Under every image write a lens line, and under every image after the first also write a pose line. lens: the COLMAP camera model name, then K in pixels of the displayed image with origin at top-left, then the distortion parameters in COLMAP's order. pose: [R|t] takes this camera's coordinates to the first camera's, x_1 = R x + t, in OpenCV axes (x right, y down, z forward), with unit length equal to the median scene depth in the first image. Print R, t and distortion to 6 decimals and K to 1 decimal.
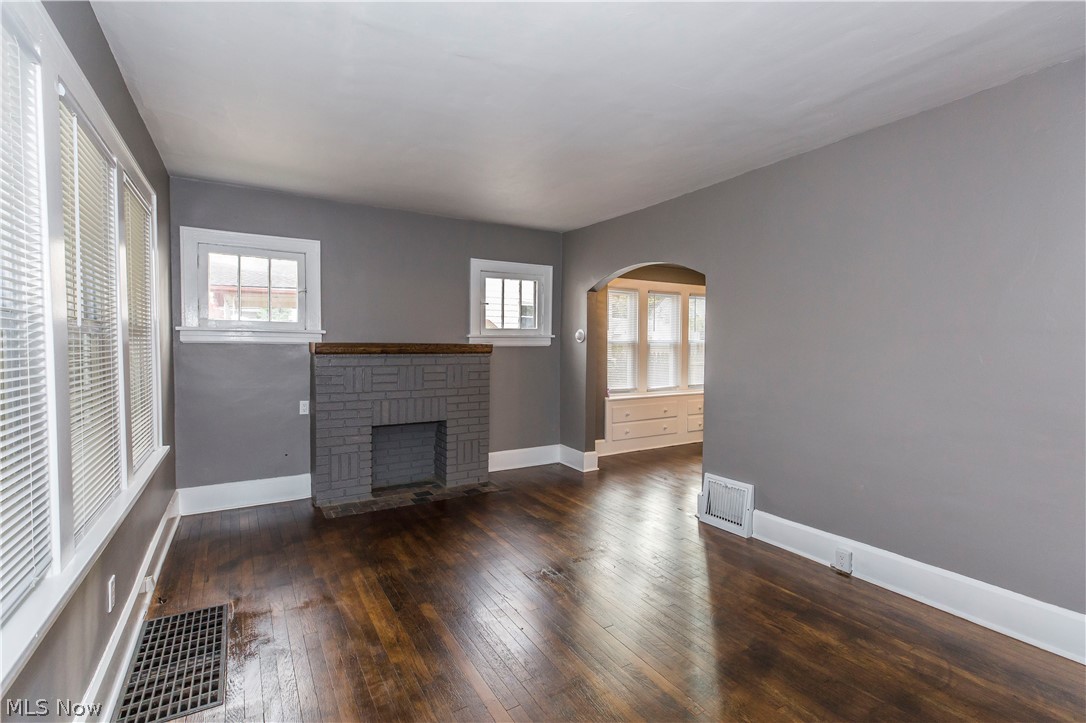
lens RADIAL K [[491.4, 0, 543.0], [0, 491.4, 361.5], [0, 0, 1]] dist [0.014336, -0.000137]
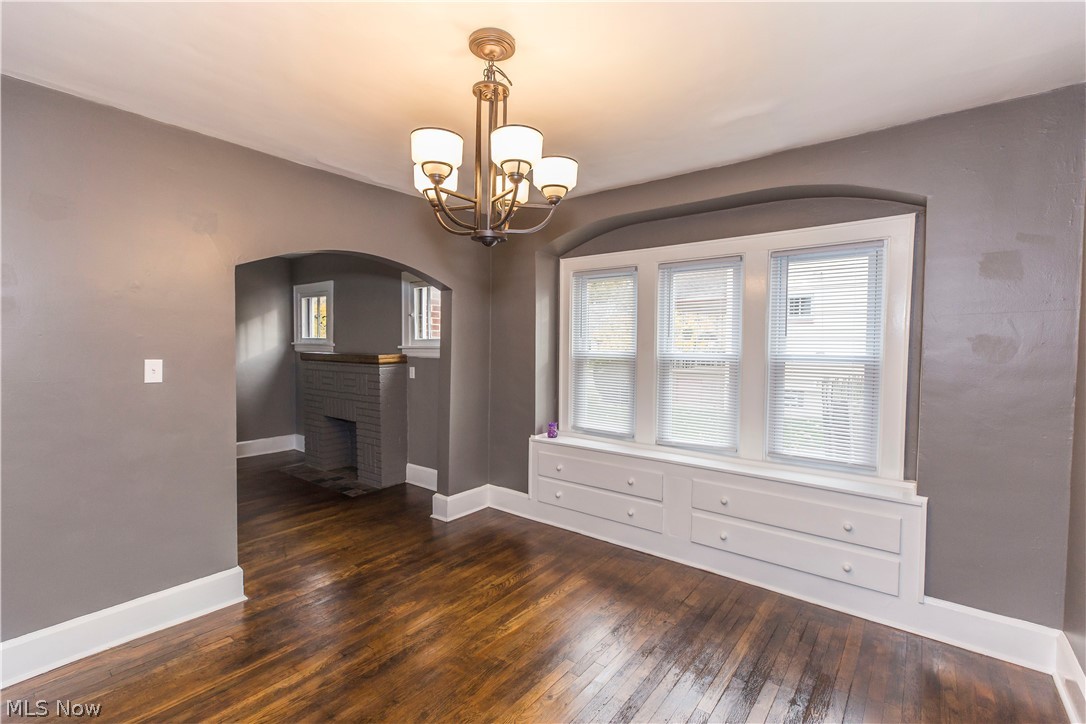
lens RADIAL K [[491.4, 0, 543.0], [0, 491.4, 362.0], [0, 0, 1]] dist [0.014336, -0.000137]
pose [[0.354938, 0.033707, -0.934282, 0.914014], [-0.041464, 0.998934, 0.020287, -0.053768], [0.933970, 0.031539, 0.355957, 0.895853]]
